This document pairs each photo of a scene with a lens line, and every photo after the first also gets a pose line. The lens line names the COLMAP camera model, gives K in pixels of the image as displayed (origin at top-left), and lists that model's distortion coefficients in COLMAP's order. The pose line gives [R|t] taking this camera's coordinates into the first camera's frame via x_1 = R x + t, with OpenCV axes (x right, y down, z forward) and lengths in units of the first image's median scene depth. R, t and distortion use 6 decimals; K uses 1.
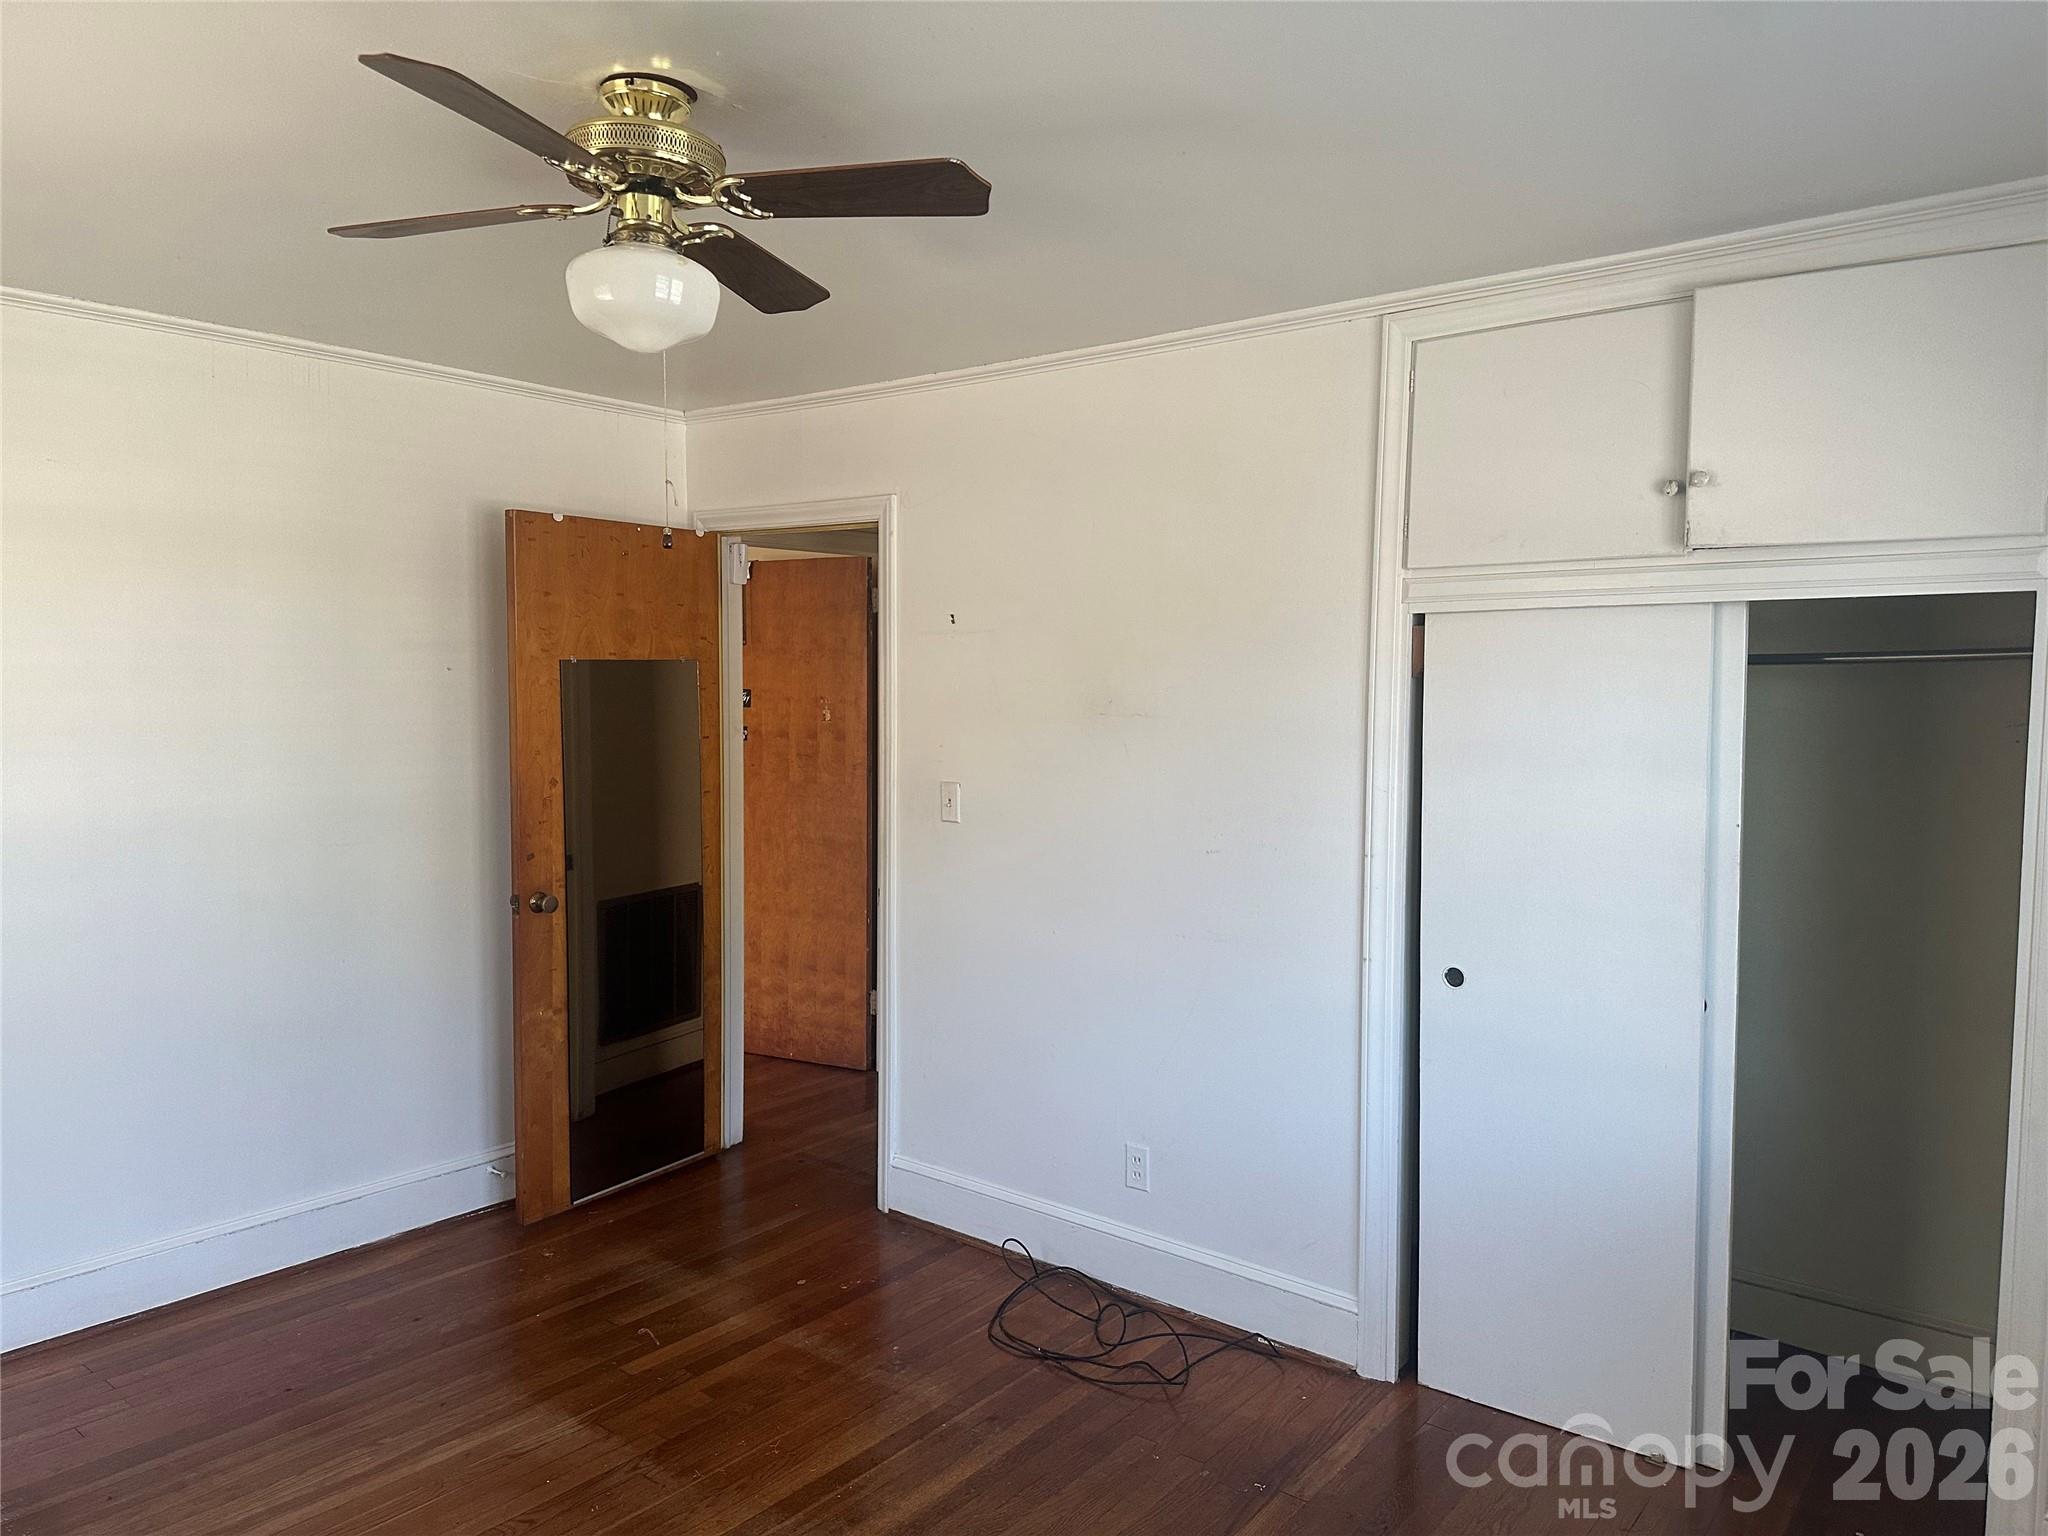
lens RADIAL K [[1449.5, 0, 1029.4], [0, 1449.5, 769.3], [0, 0, 1]] dist [0.189516, -0.214969]
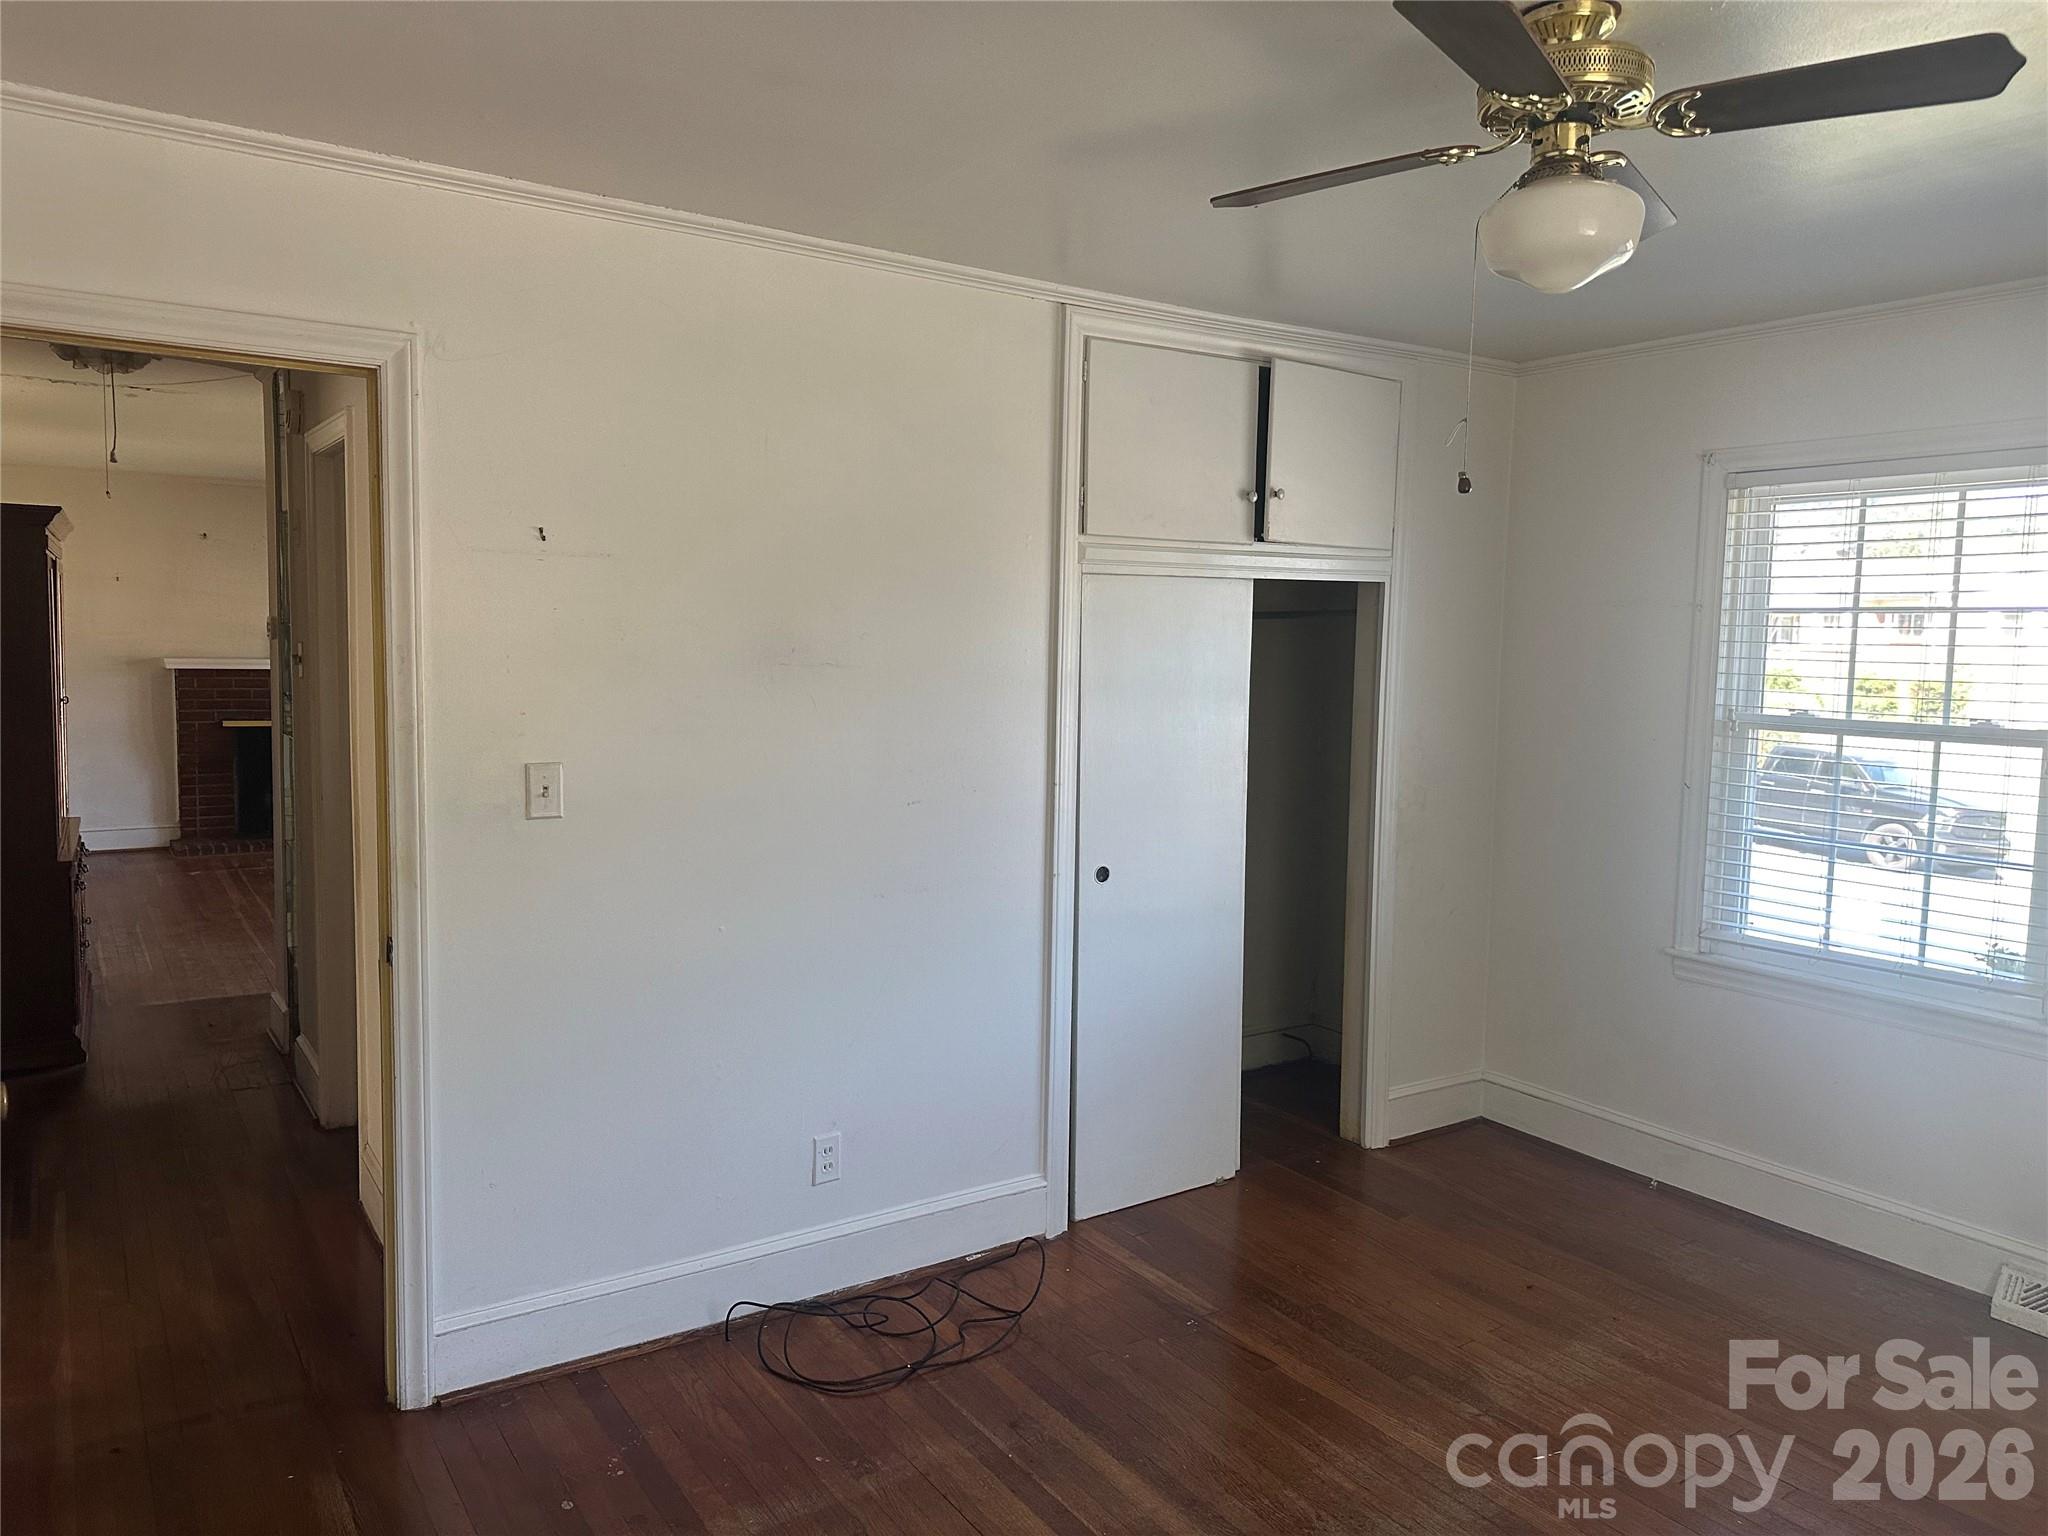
lens RADIAL K [[1449.5, 0, 1029.4], [0, 1449.5, 769.3], [0, 0, 1]] dist [0.189516, -0.214969]
pose [[0.296745, -0.088169, 0.950878, -0.868990], [0.047792, 0.995852, 0.077424, -0.042502], [-0.953760, 0.022470, 0.299728, 0.702768]]
